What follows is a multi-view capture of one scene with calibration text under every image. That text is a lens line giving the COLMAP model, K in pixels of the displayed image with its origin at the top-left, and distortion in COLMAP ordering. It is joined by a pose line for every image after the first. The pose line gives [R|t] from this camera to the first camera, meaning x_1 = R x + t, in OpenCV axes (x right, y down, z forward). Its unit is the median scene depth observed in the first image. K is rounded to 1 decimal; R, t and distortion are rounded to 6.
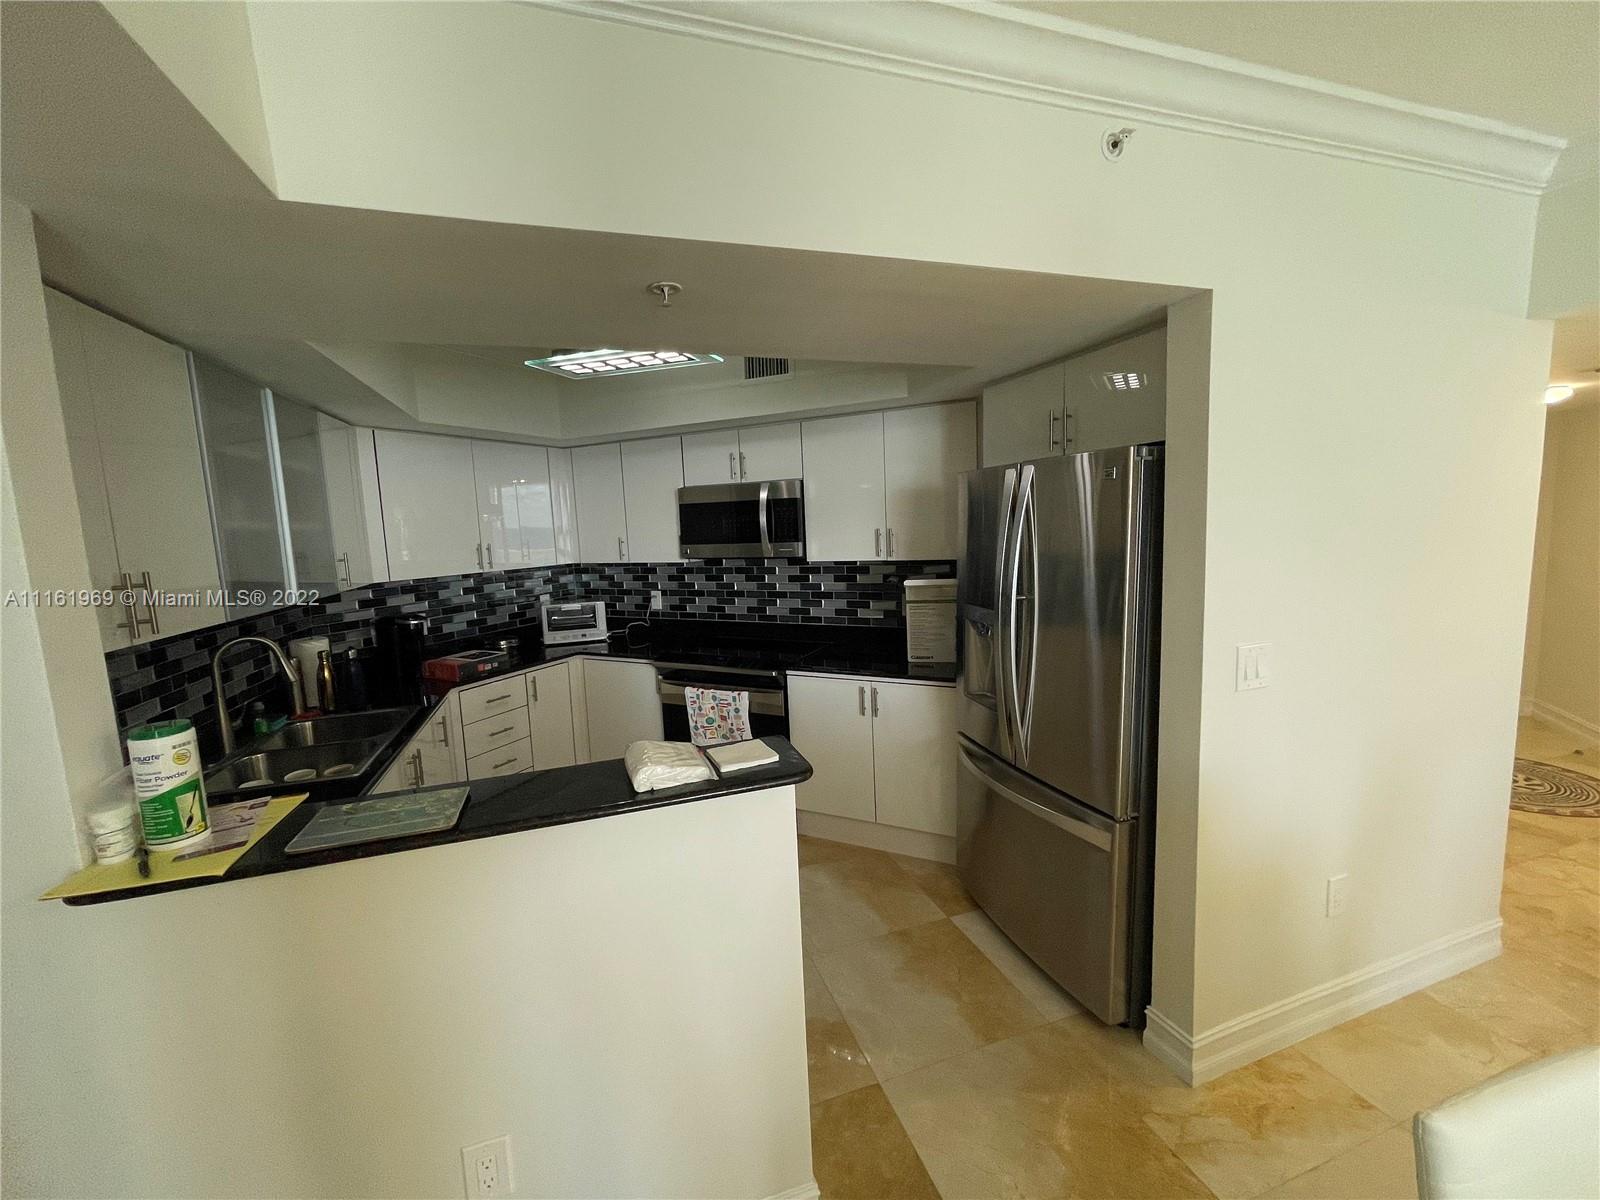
lens RADIAL K [[654.8, 0, 810.8], [0, 654.8, 604.5], [0, 0, 1]] dist [-0.005744, 0.001229]
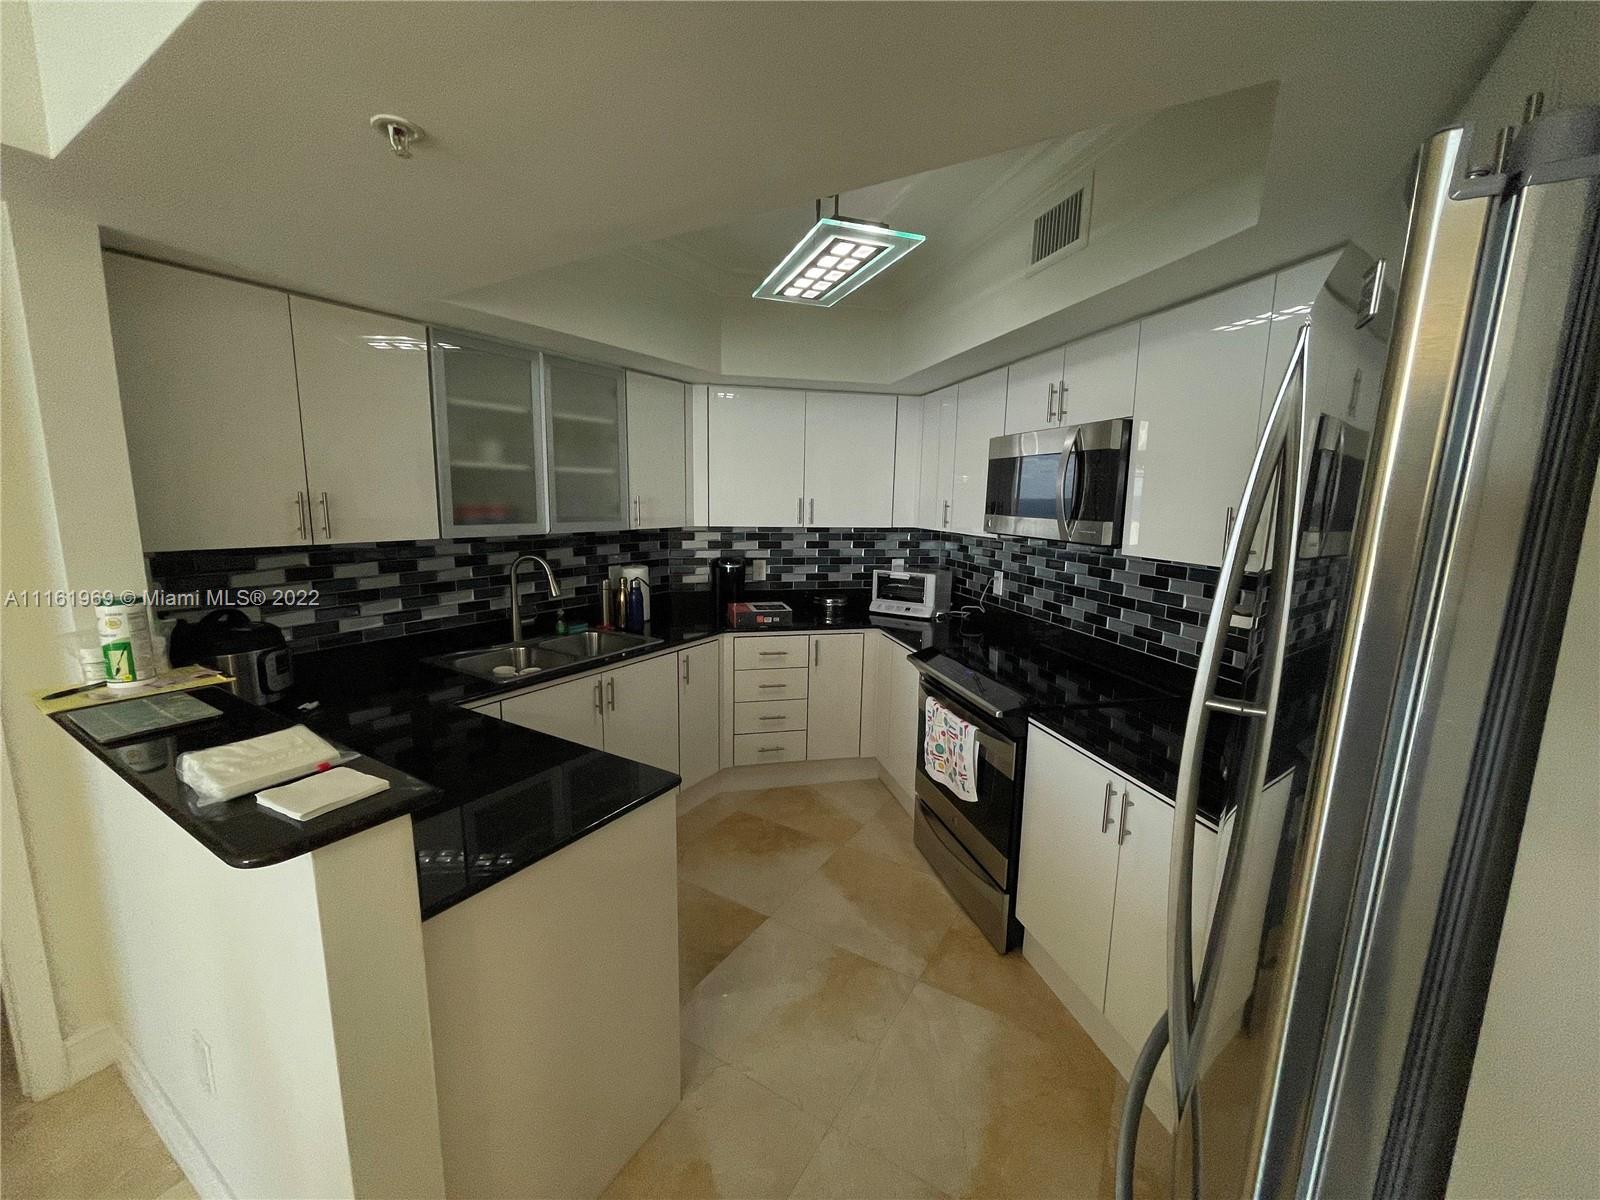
lens RADIAL K [[654.8, 0, 791.1], [0, 654.8, 599.6], [0, 0, 1]] dist [-0.005744, 0.001229]
pose [[0.612584, 0.172689, -0.771310, 0.274626], [-0.139372, 0.984150, 0.109651, -0.046871], [0.778021, 0.040328, 0.626943, 0.365681]]
